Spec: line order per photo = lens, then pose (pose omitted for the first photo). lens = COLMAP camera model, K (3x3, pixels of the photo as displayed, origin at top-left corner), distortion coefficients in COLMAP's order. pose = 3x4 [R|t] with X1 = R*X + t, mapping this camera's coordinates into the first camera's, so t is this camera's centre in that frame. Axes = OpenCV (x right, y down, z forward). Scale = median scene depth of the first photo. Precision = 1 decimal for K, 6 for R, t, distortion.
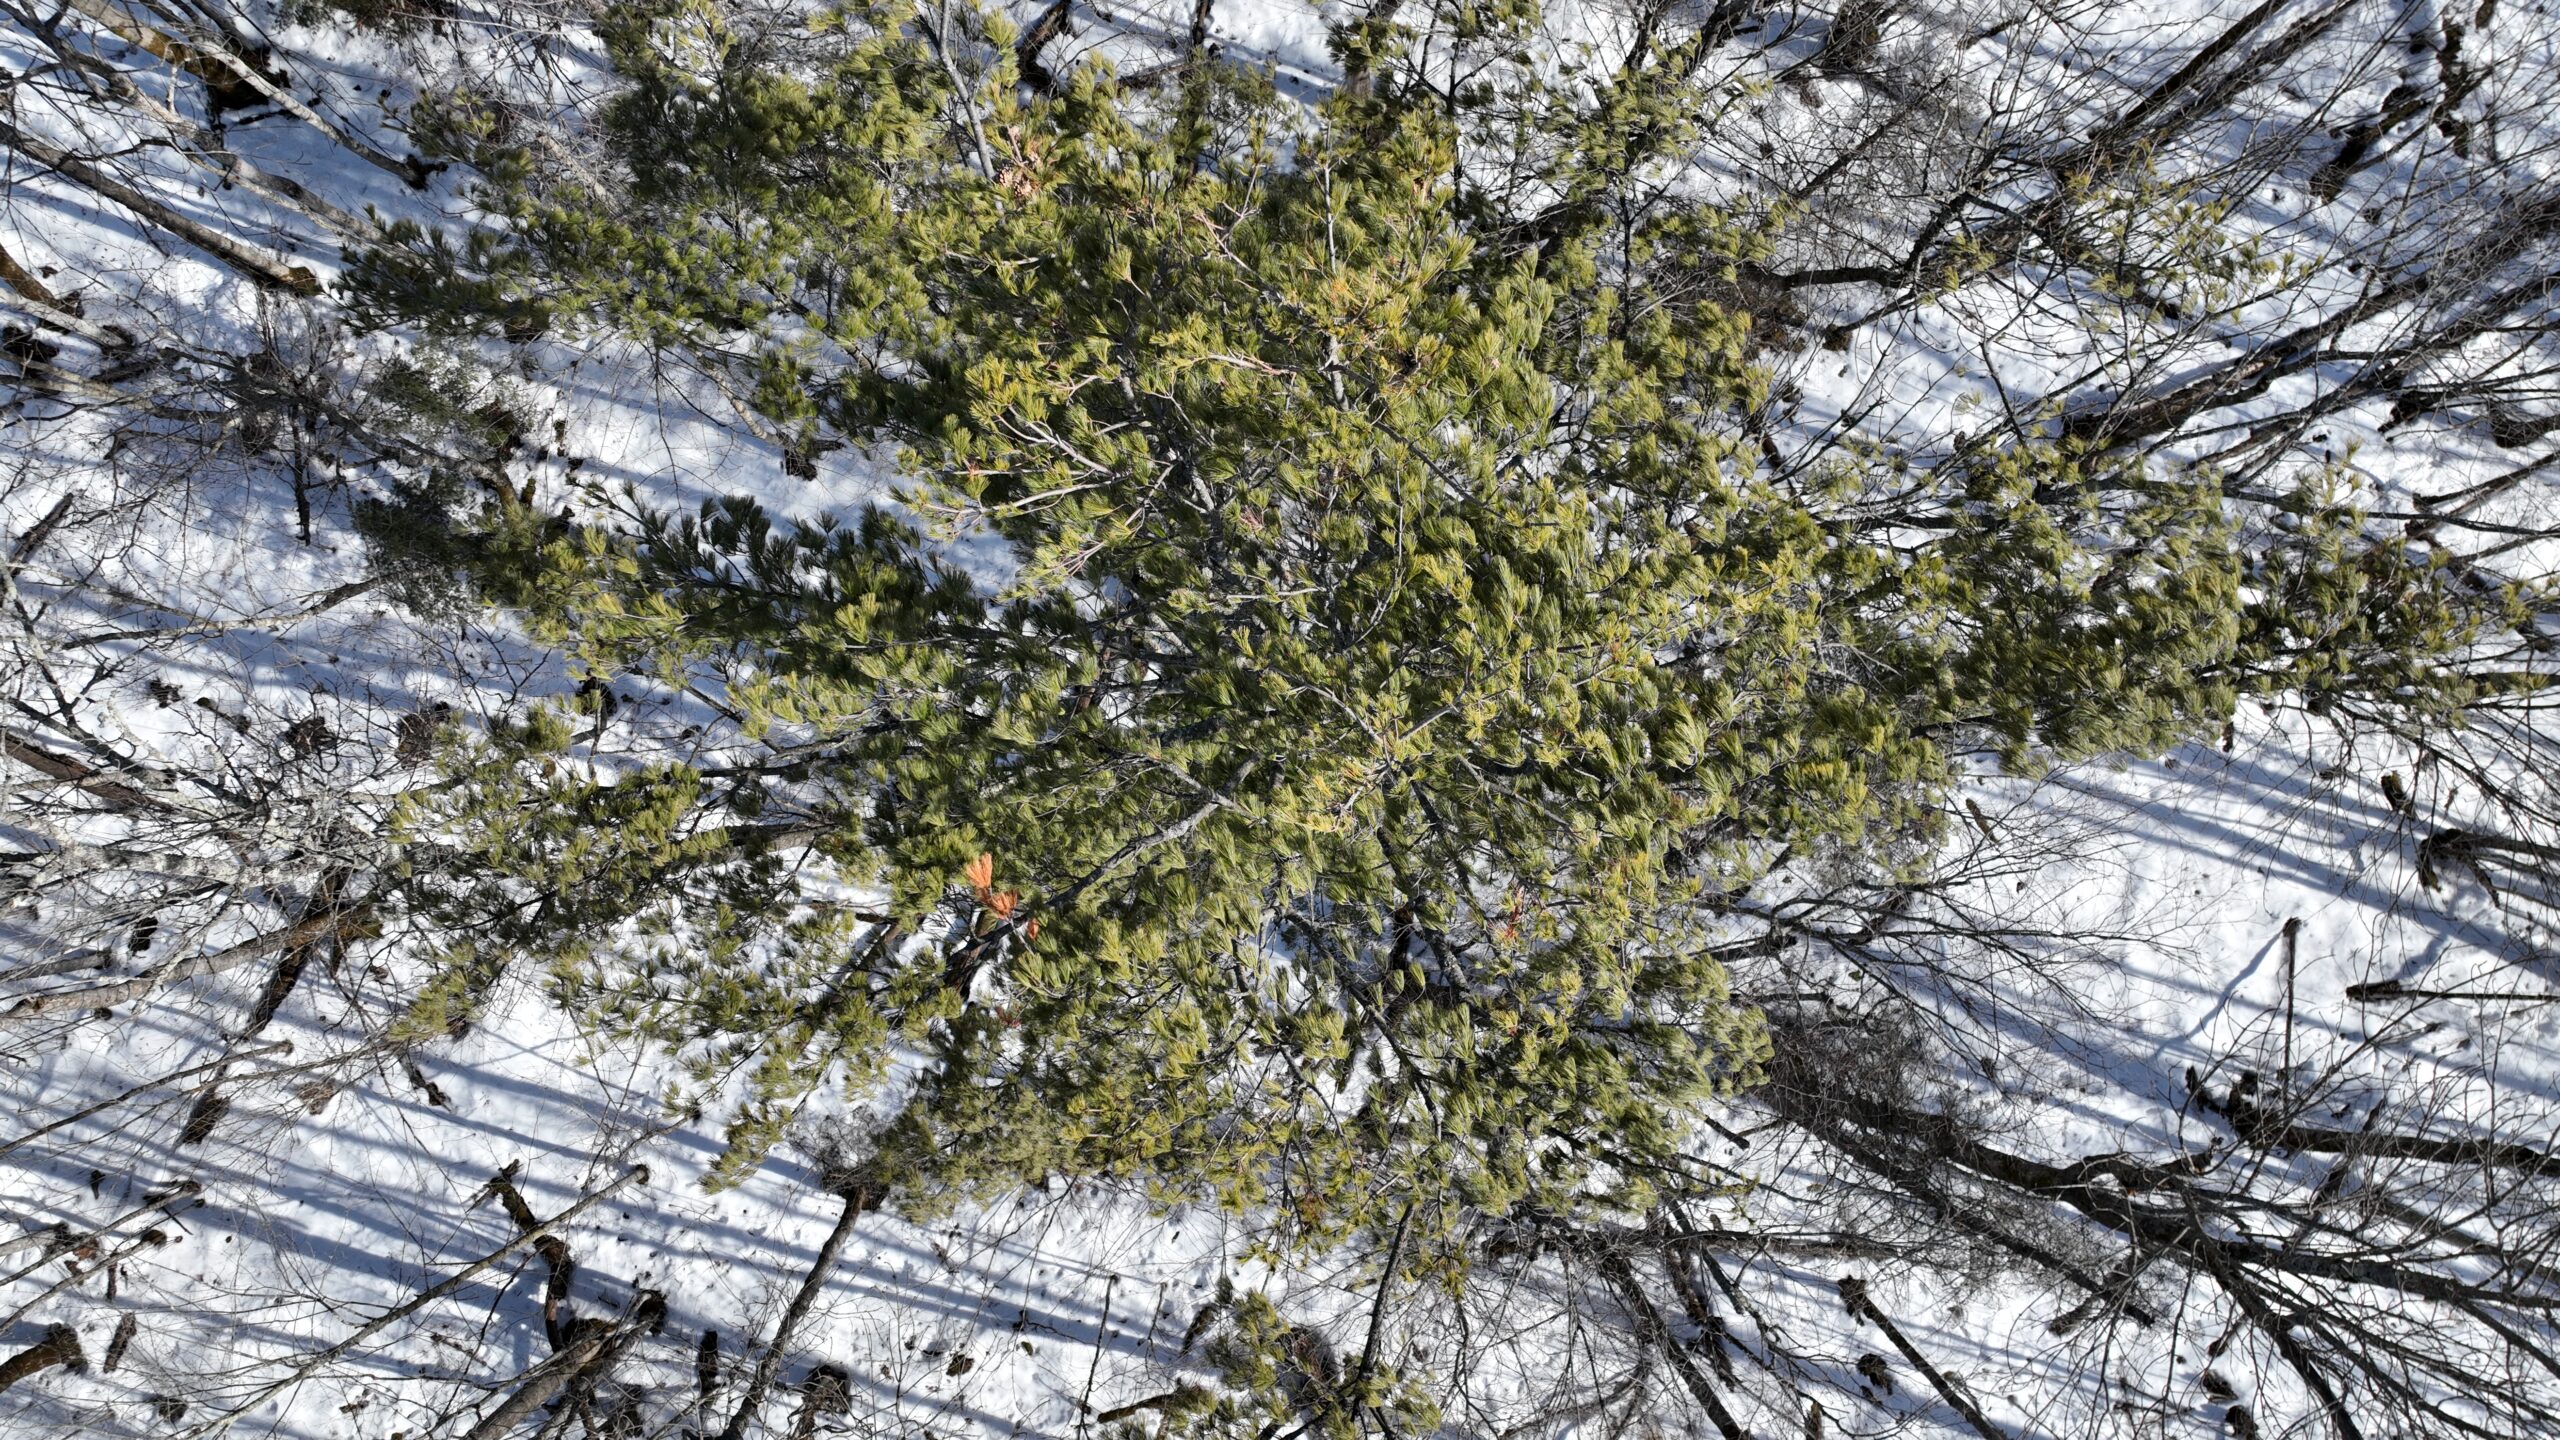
lens RADIAL K [[1802.1, 0, 1279.8], [0, 1802.1, 719.1], [0, 0, 1]] dist [-0.000580, 0.018224]
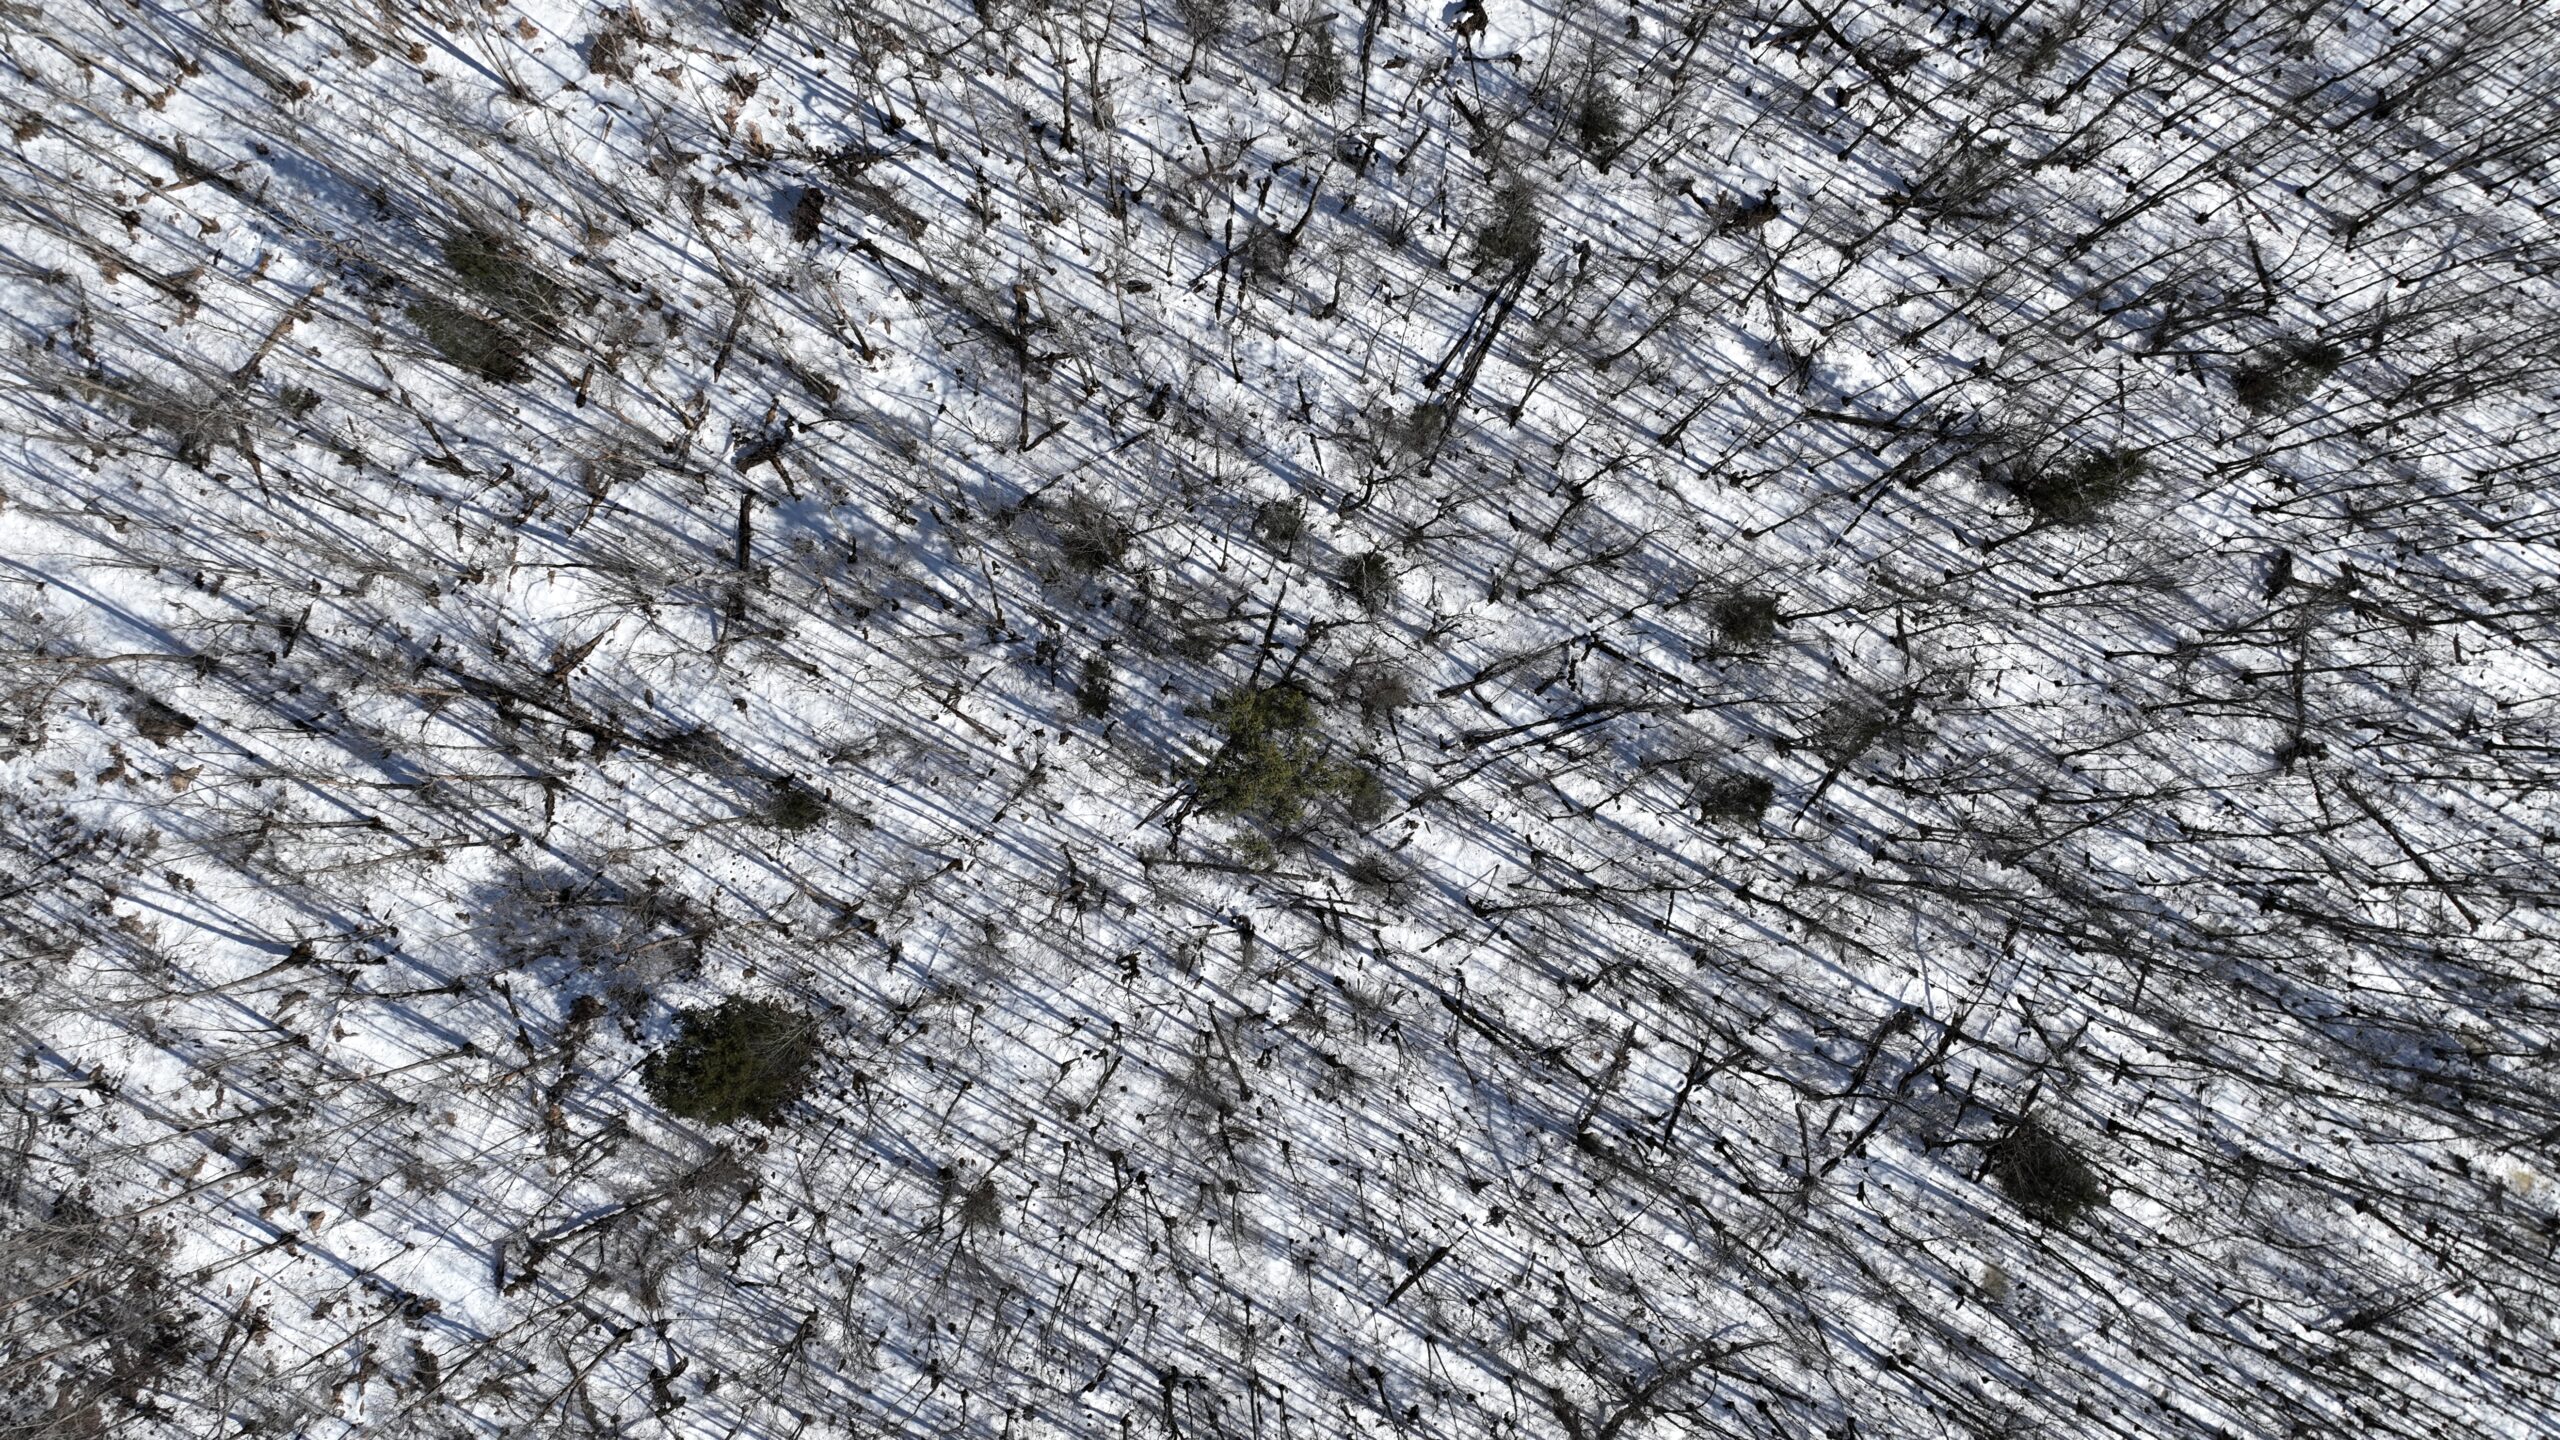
lens RADIAL K [[1802.1, 0, 1276.3], [0, 1802.1, 720.5], [0, 0, 1]] dist [-0.000580, 0.018224]
pose [[0.979974, 0.182381, -0.079920, 0.334123], [-0.187241, 0.980589, -0.058194, 0.122006], [0.067755, 0.071993, 0.995101, -3.146317]]
